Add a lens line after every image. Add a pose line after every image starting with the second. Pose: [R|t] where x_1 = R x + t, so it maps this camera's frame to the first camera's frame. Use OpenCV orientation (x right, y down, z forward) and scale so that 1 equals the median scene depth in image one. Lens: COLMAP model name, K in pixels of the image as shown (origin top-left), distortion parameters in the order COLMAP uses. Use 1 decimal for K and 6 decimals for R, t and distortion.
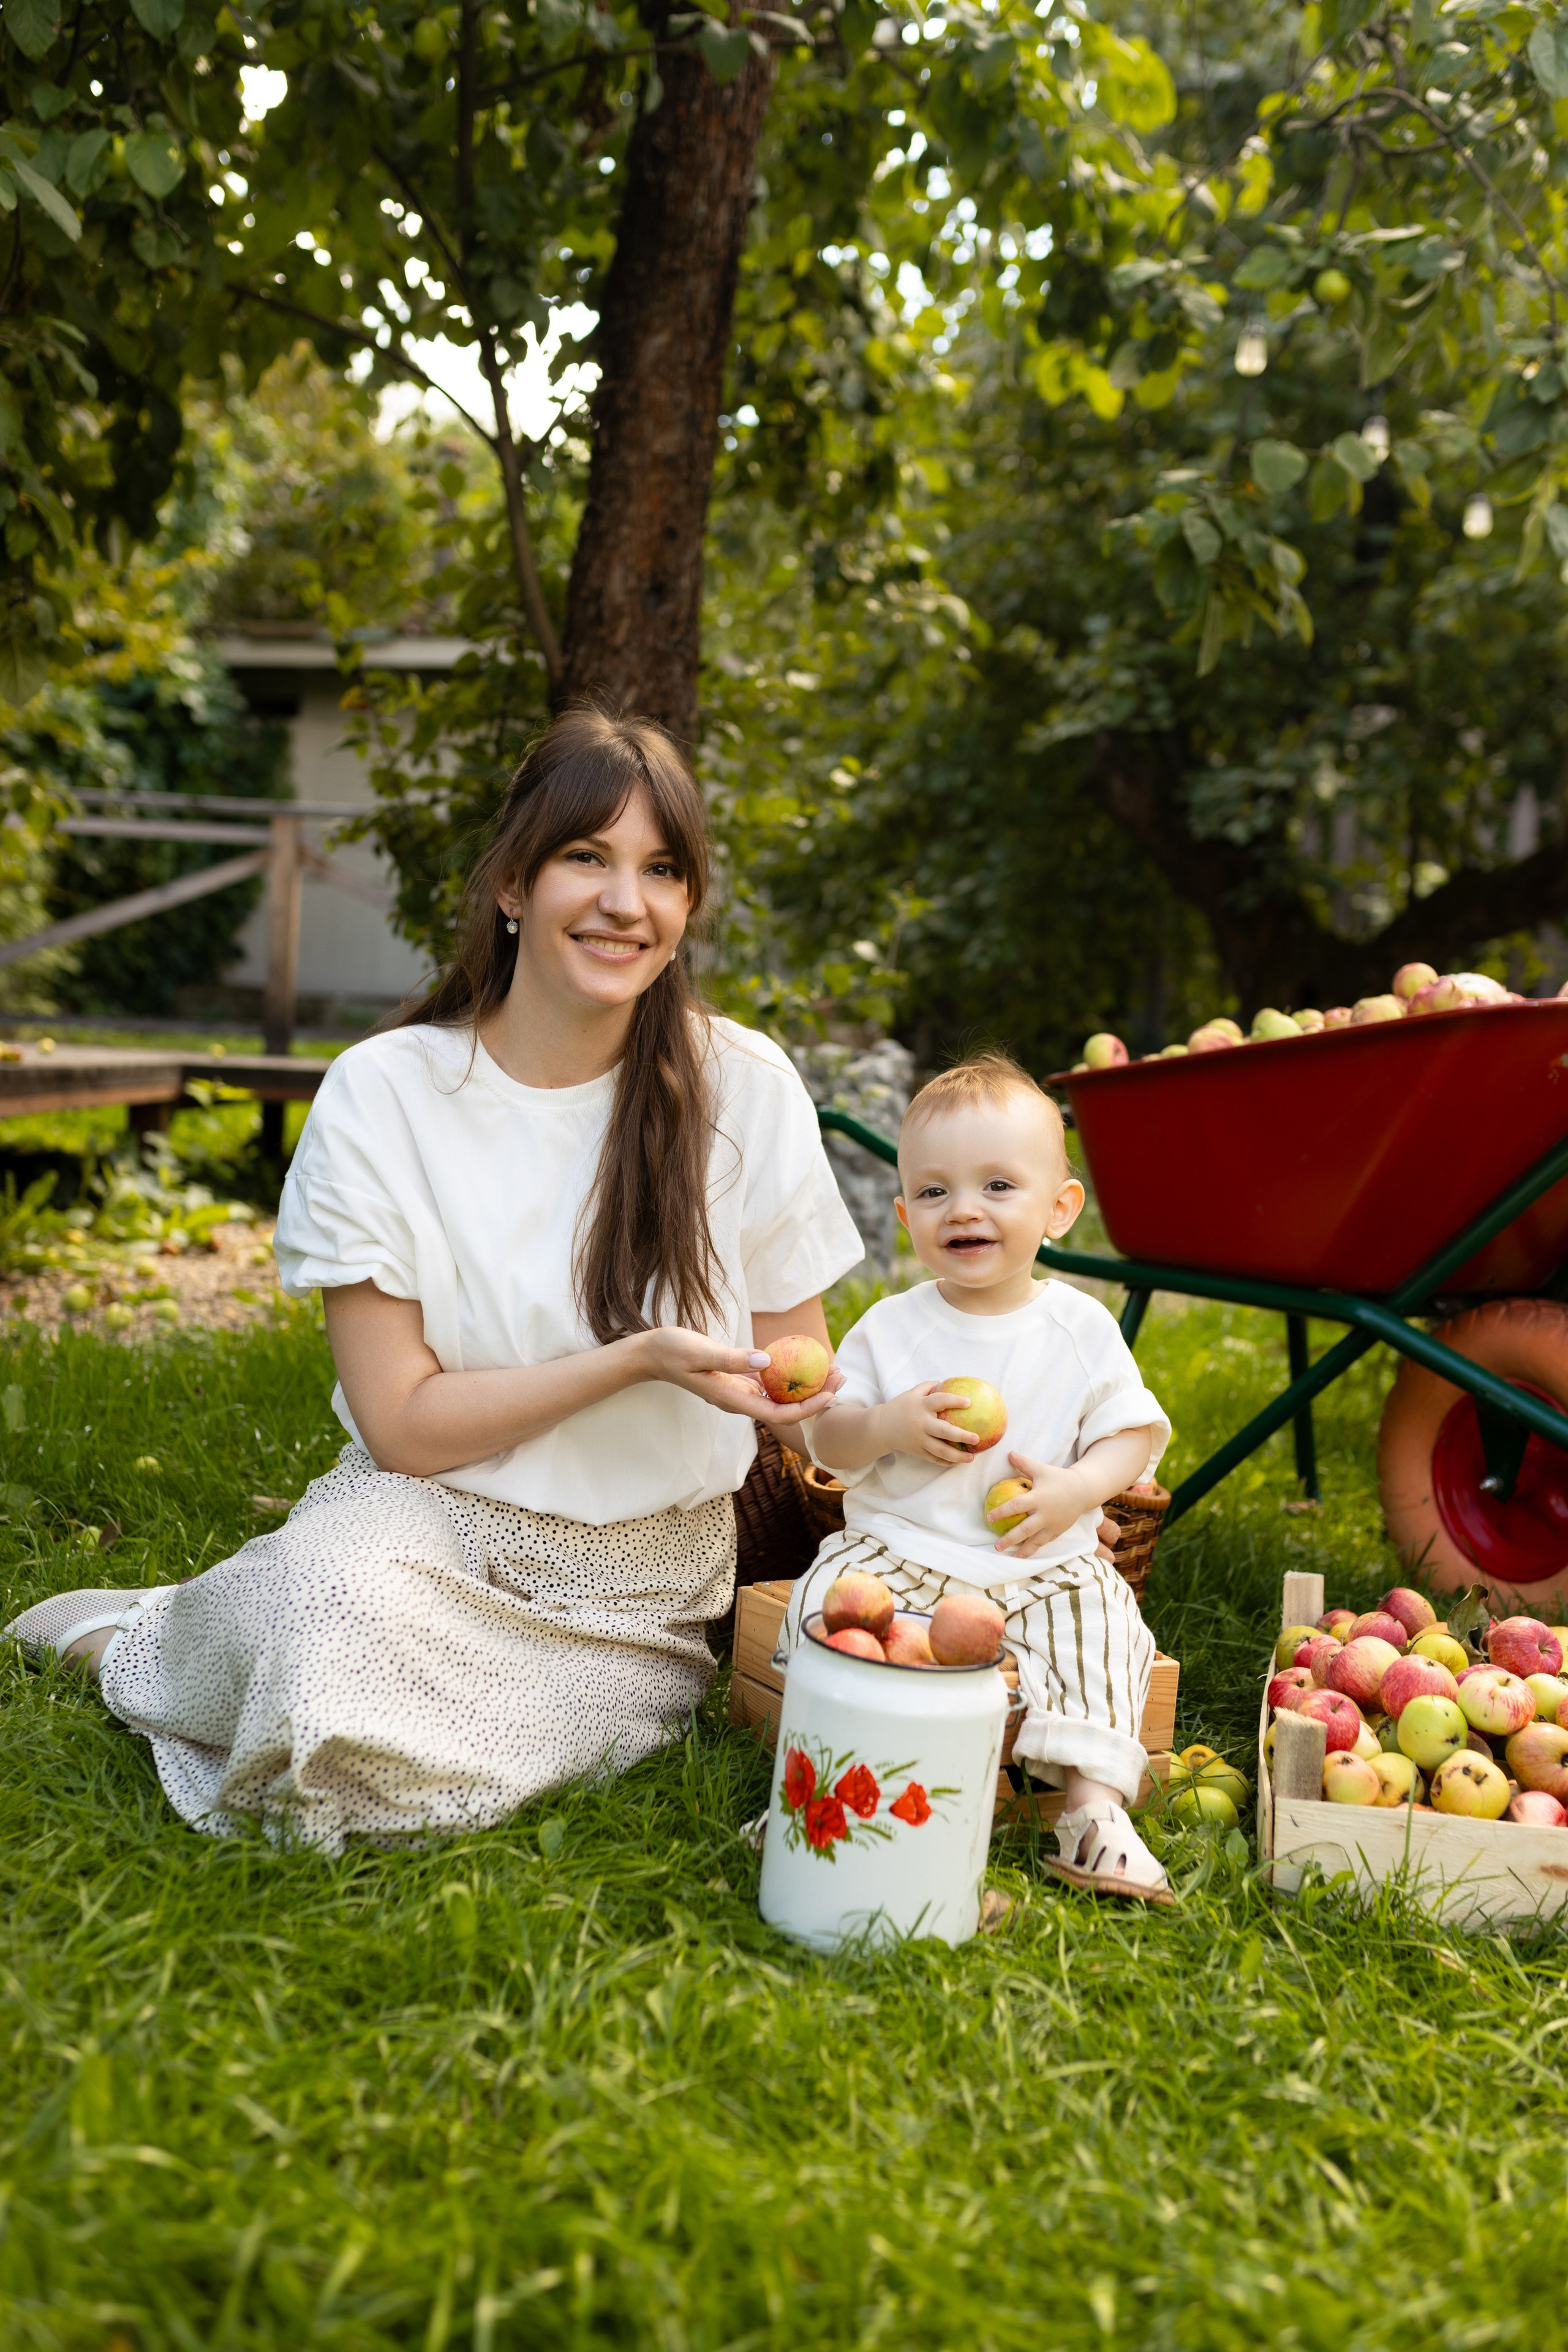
lens RADIAL K [[2177.5, 0, 701.4], [0, 2177.5, 1151.5], [0, 0, 1]] dist [0.044854, 0.000000]
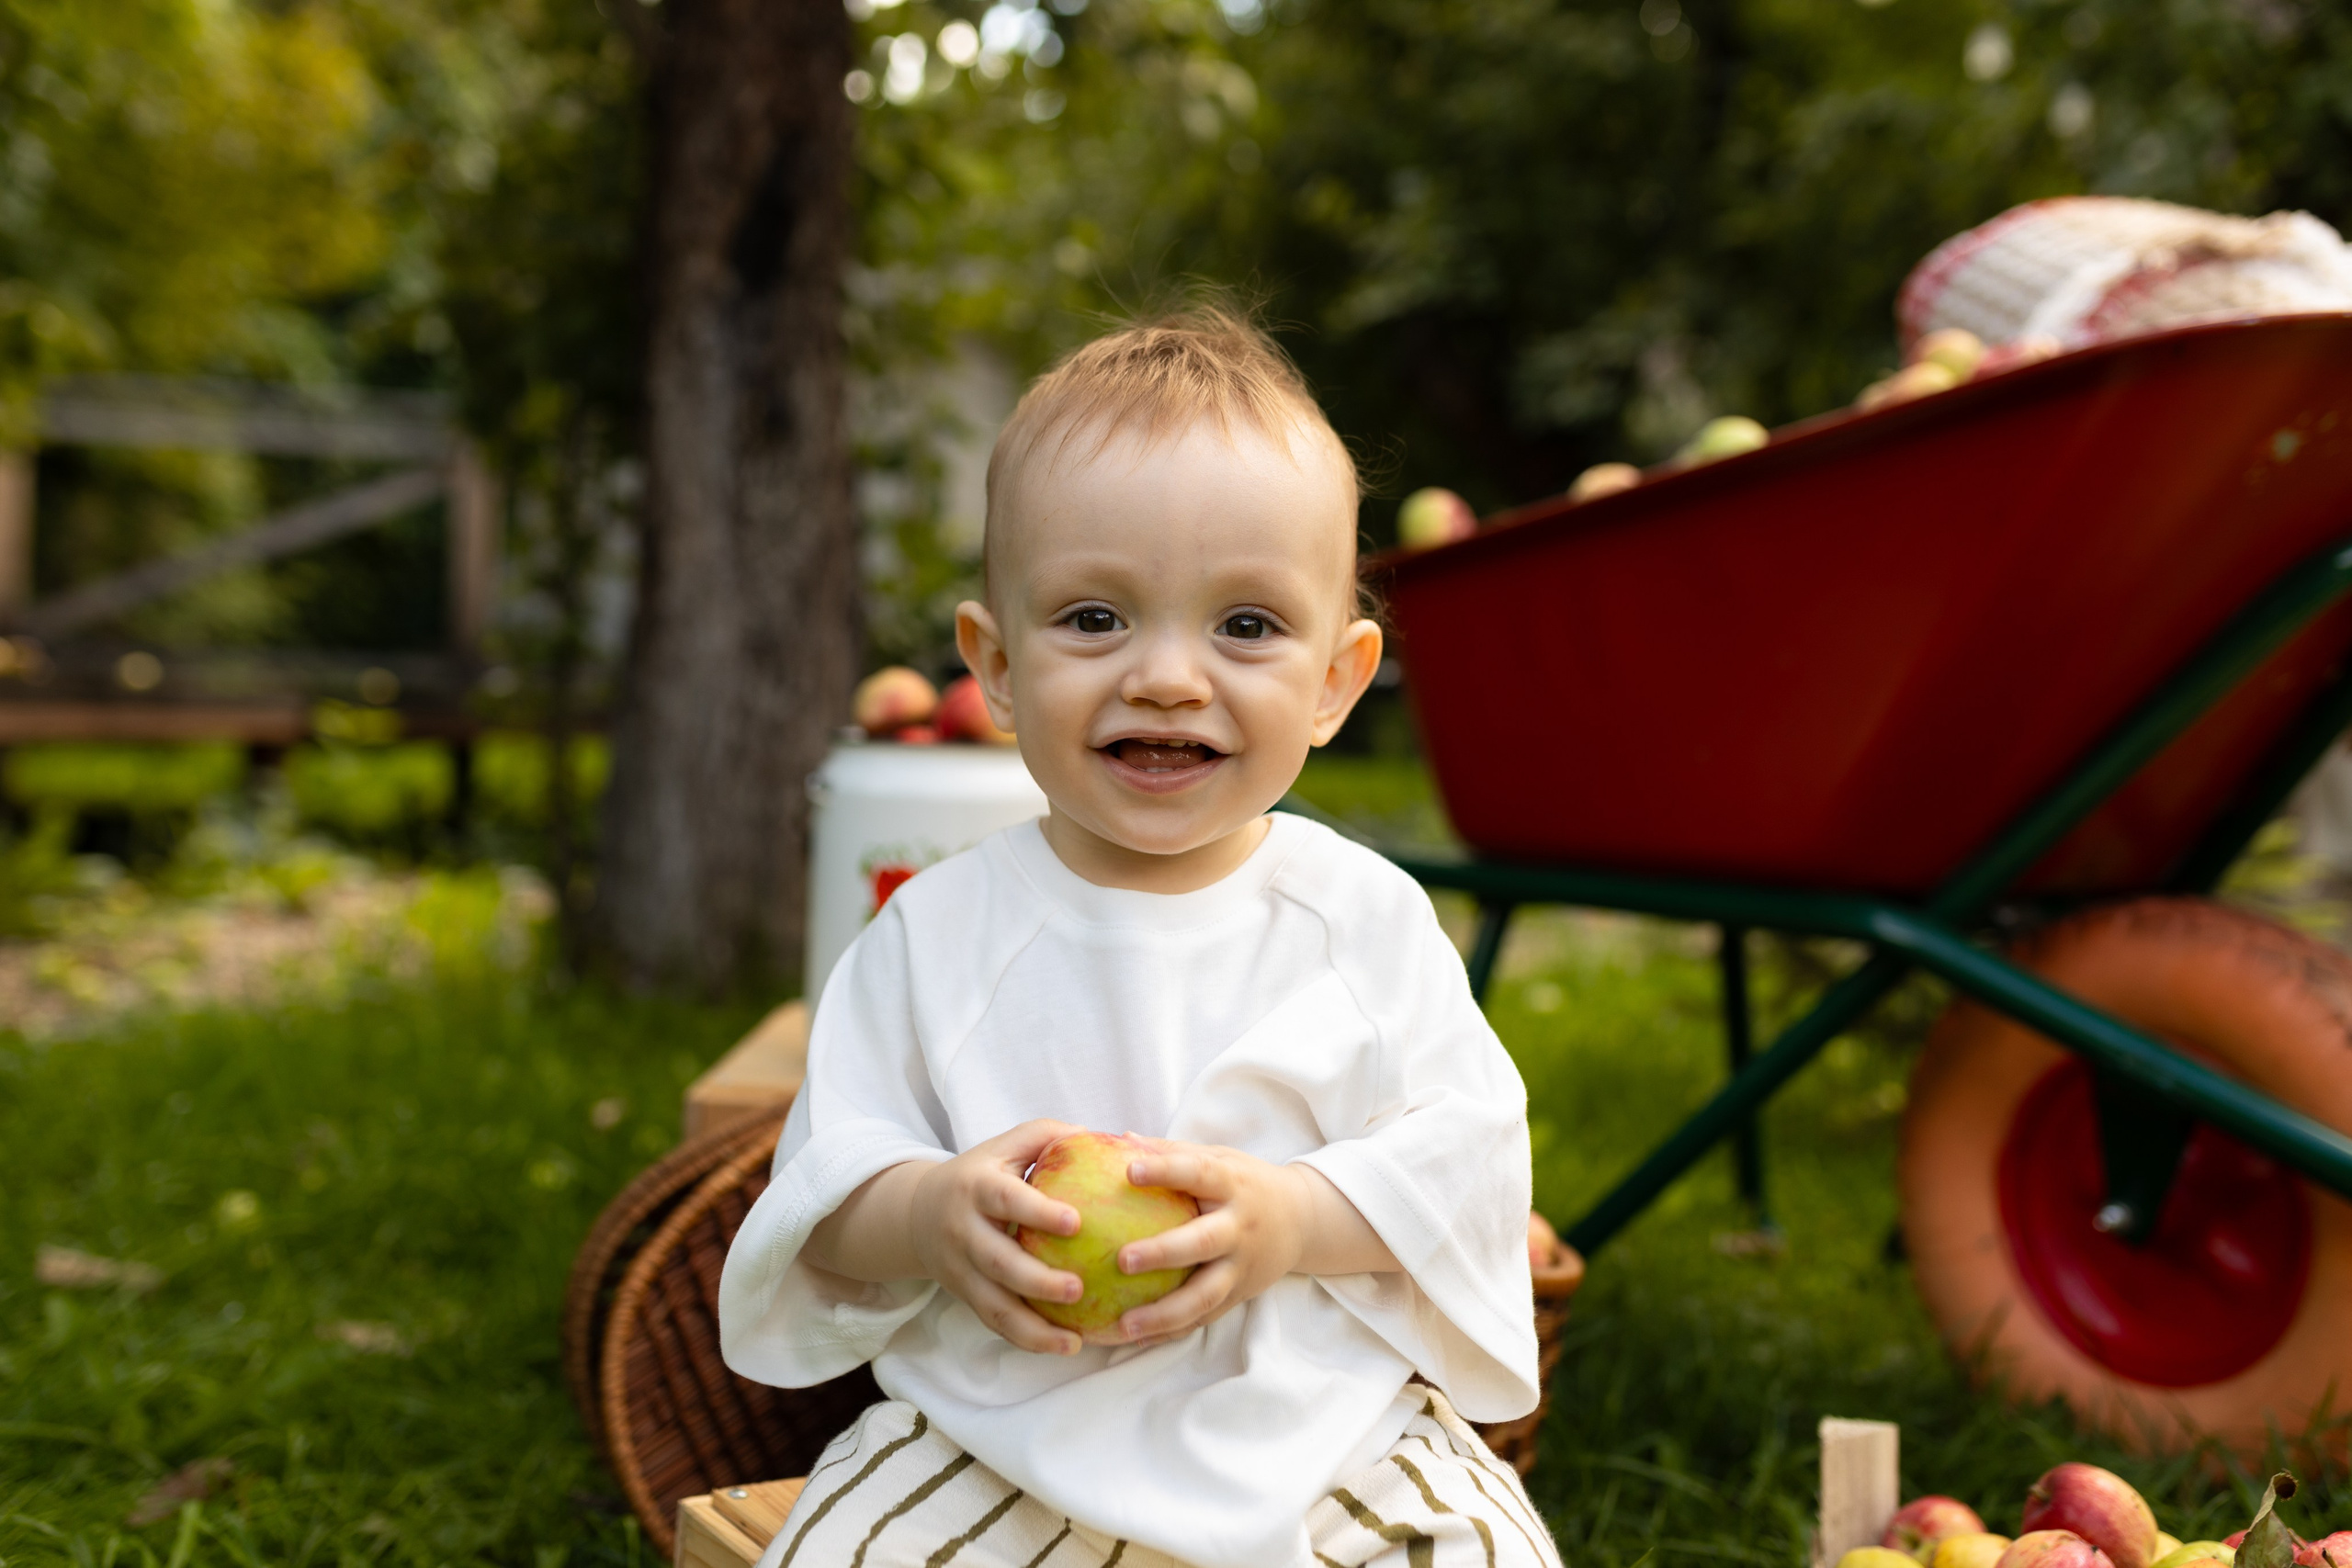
lens RADIAL K [[2177.3, 0, 1169.8], [0, 2177.3, 795.4], [0, 0, 1]] dist [0.044854, 0.000000]
pose [[0.997675, -0.004743, 0.067980, 0.089613], [0.006385, 0.999692, -0.023969, 0.063892], [-0.067845, 0.024348, 0.997399, 0.532082]]
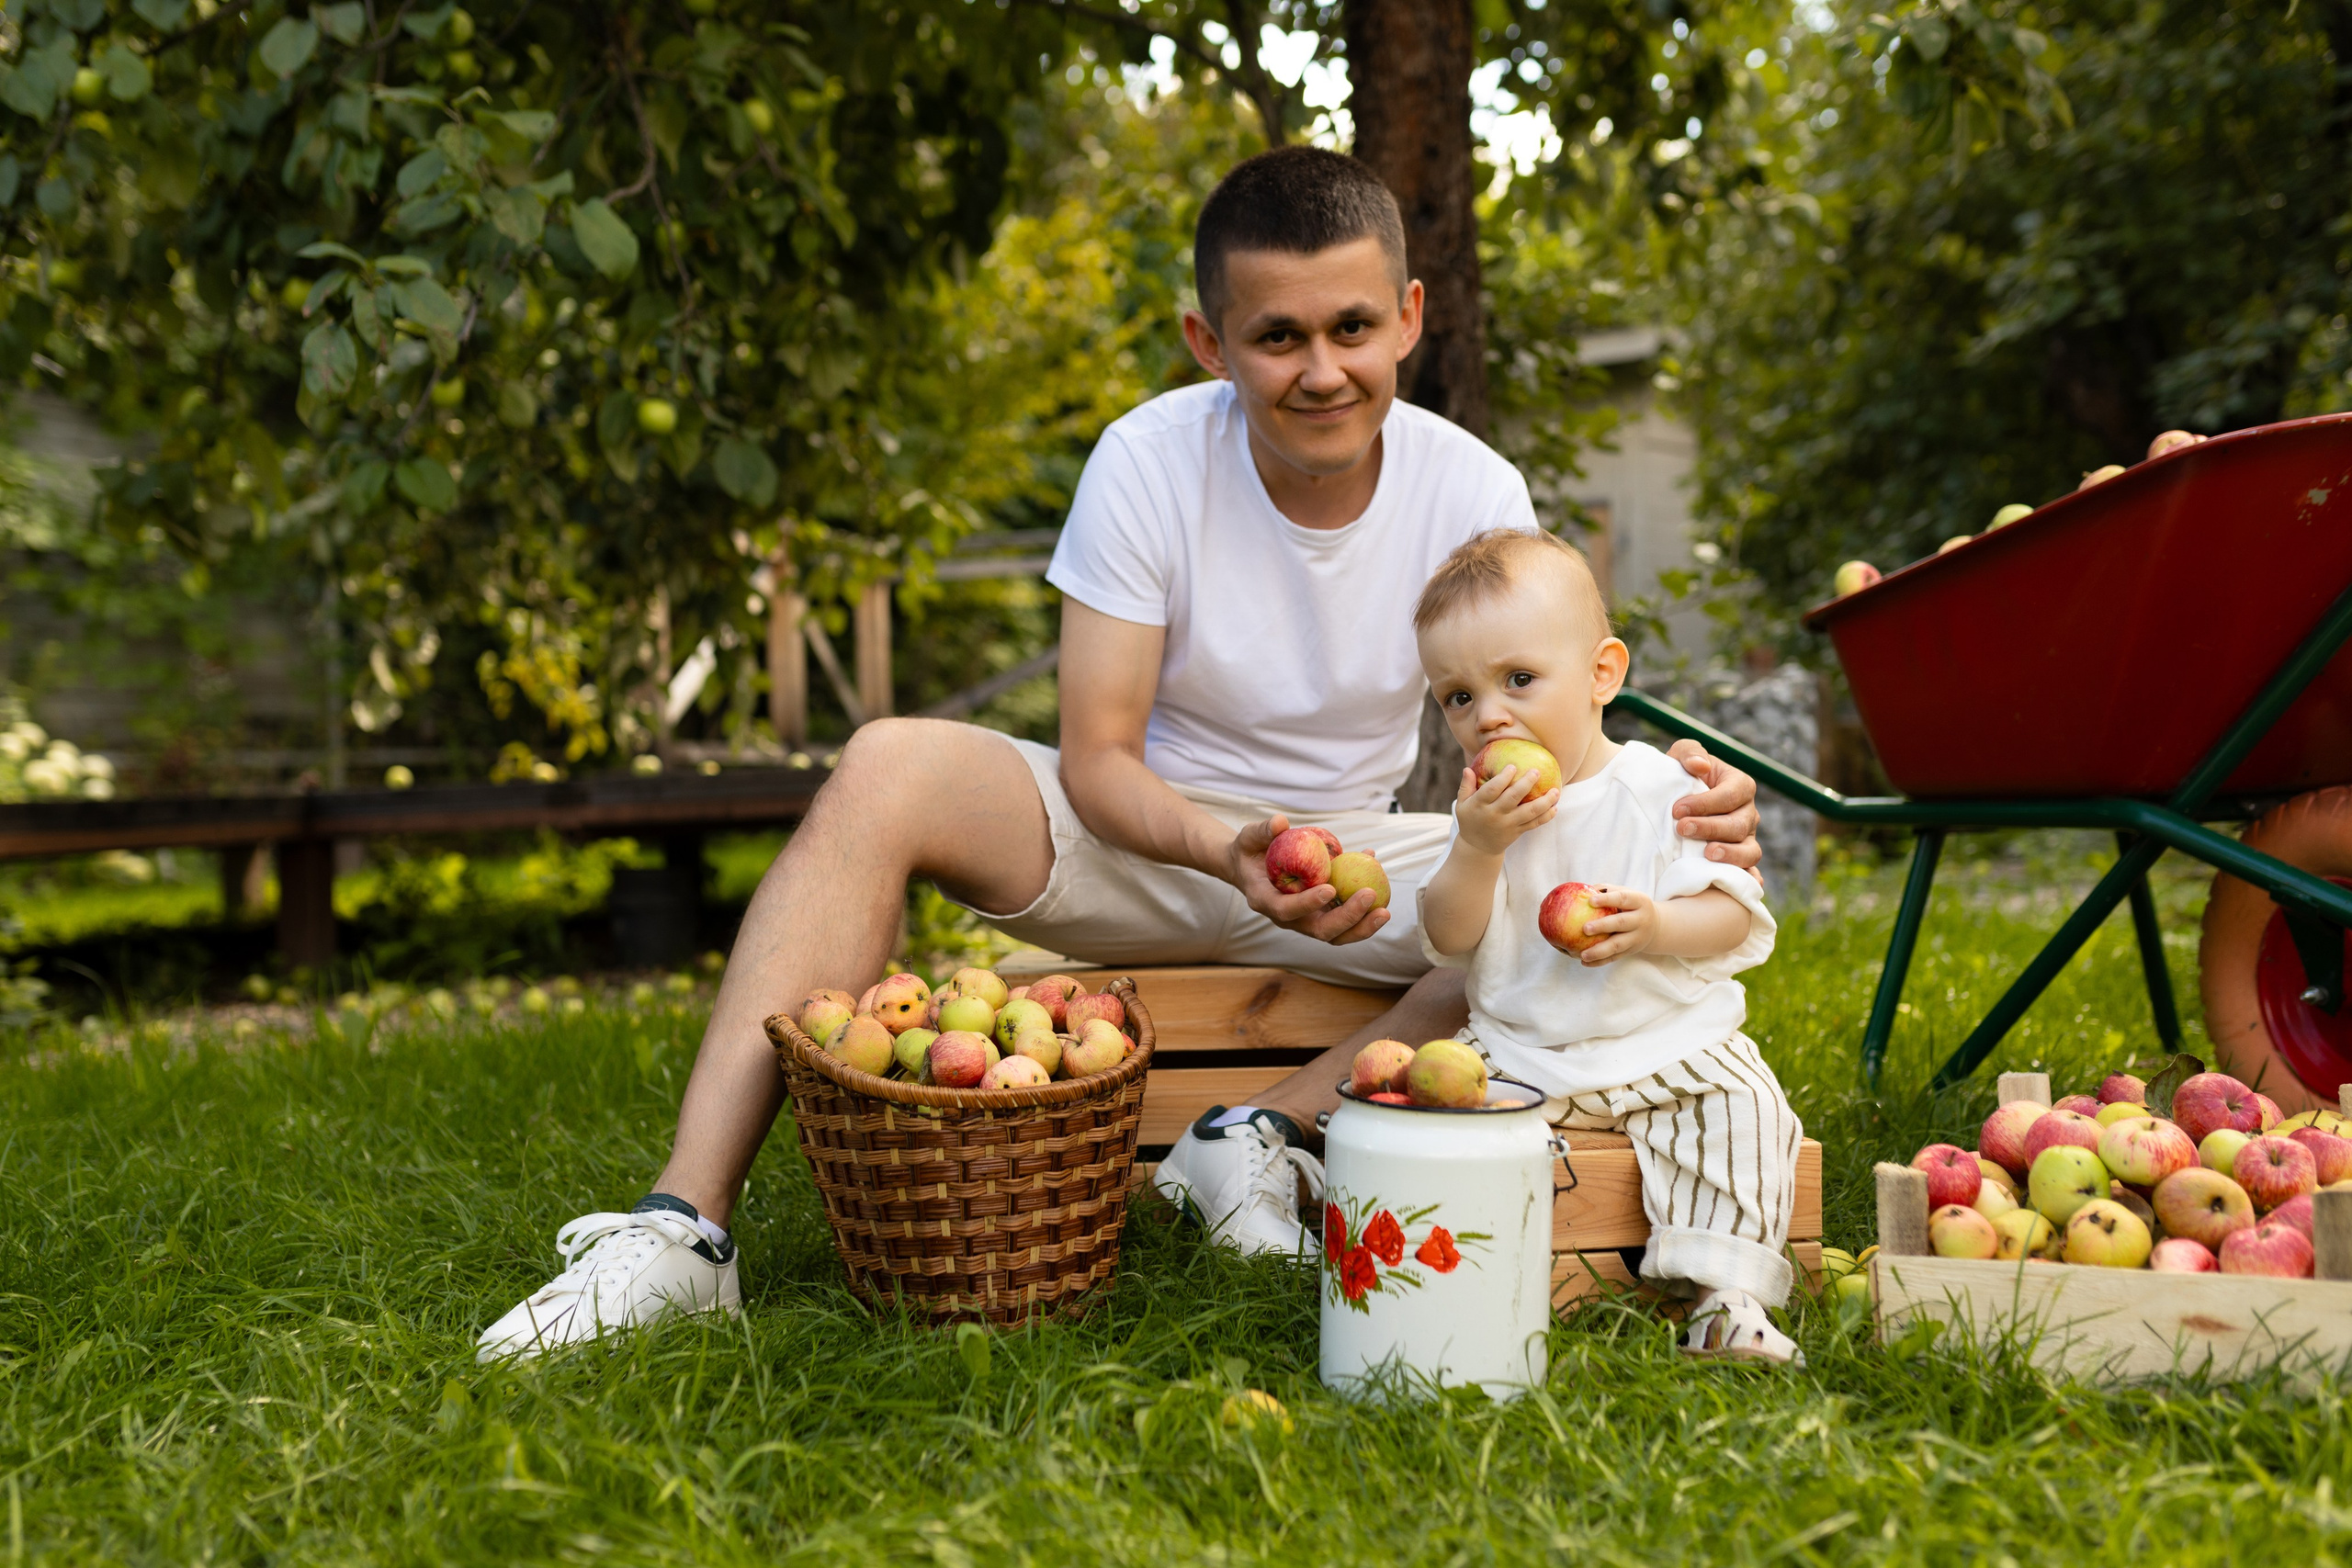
lens RADIAL K [[2177.3, 0, 1171.3], [0, 2177.3, 776.4], [0, 0, 1]] dist [0.044854, 0.000000]
pose [[0.959417, -0.088829, -0.267635, 0.199587], [0.073106, 0.994992, -0.068170, 0.111316], [0.272350, 0.045838, 0.961106, 0.015884]]
